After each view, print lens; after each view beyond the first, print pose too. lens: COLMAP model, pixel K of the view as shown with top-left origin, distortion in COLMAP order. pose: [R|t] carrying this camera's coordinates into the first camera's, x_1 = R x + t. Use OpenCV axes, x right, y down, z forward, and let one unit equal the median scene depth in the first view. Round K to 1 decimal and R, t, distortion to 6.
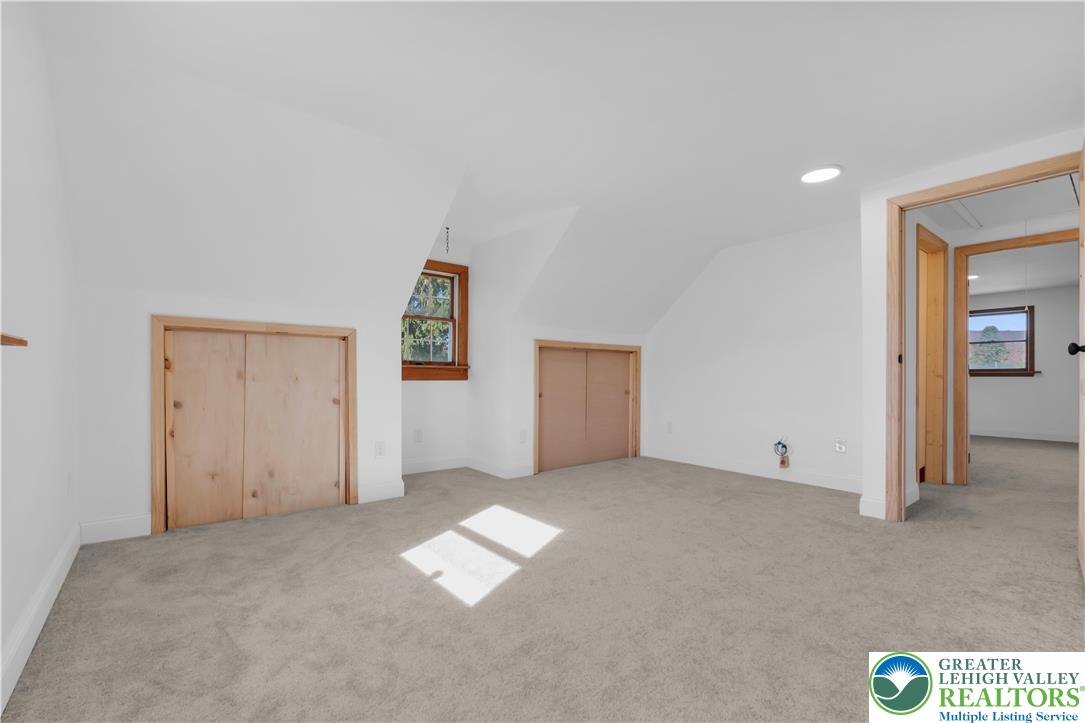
lens RADIAL K [[474.5, 0, 542.5], [0, 474.5, 361.5], [0, 0, 1]] dist [-0.000115, -0.000023]
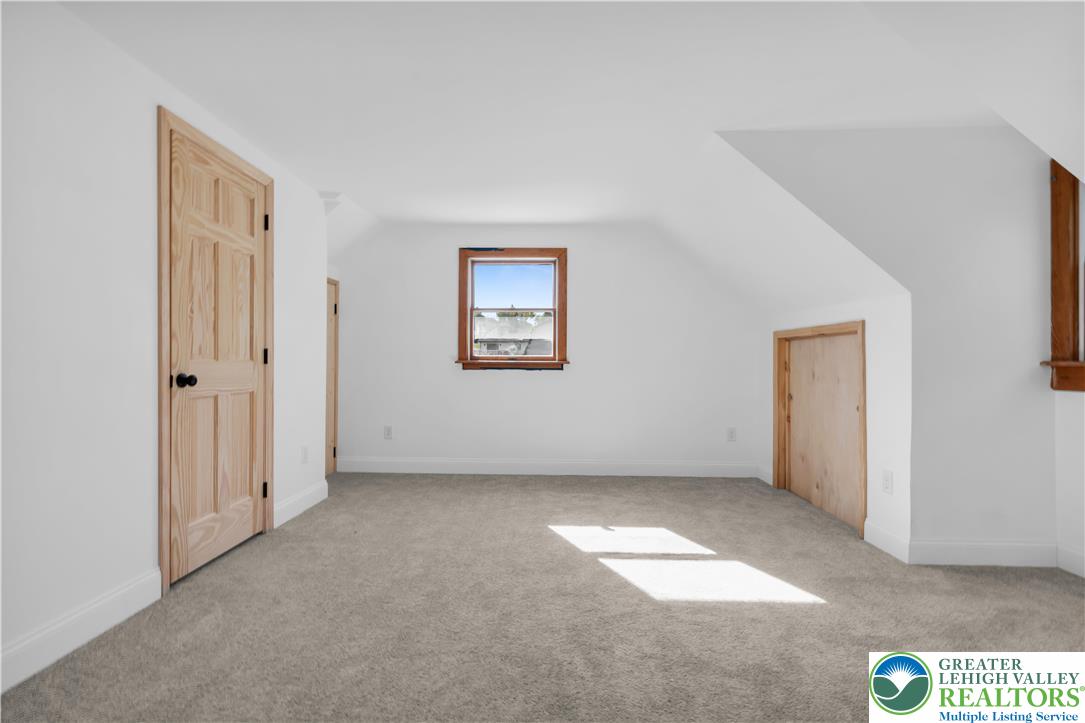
lens RADIAL K [[507.8, 0, 542.5], [0, 507.8, 361.5], [0, 0, 1]] dist [-0.000264, -0.000054]
pose [[-0.644697, -0.009673, -0.764377, 0.739392], [0.008756, 0.999761, -0.020038, 0.015210], [0.764388, -0.019611, -0.644458, 1.367857]]
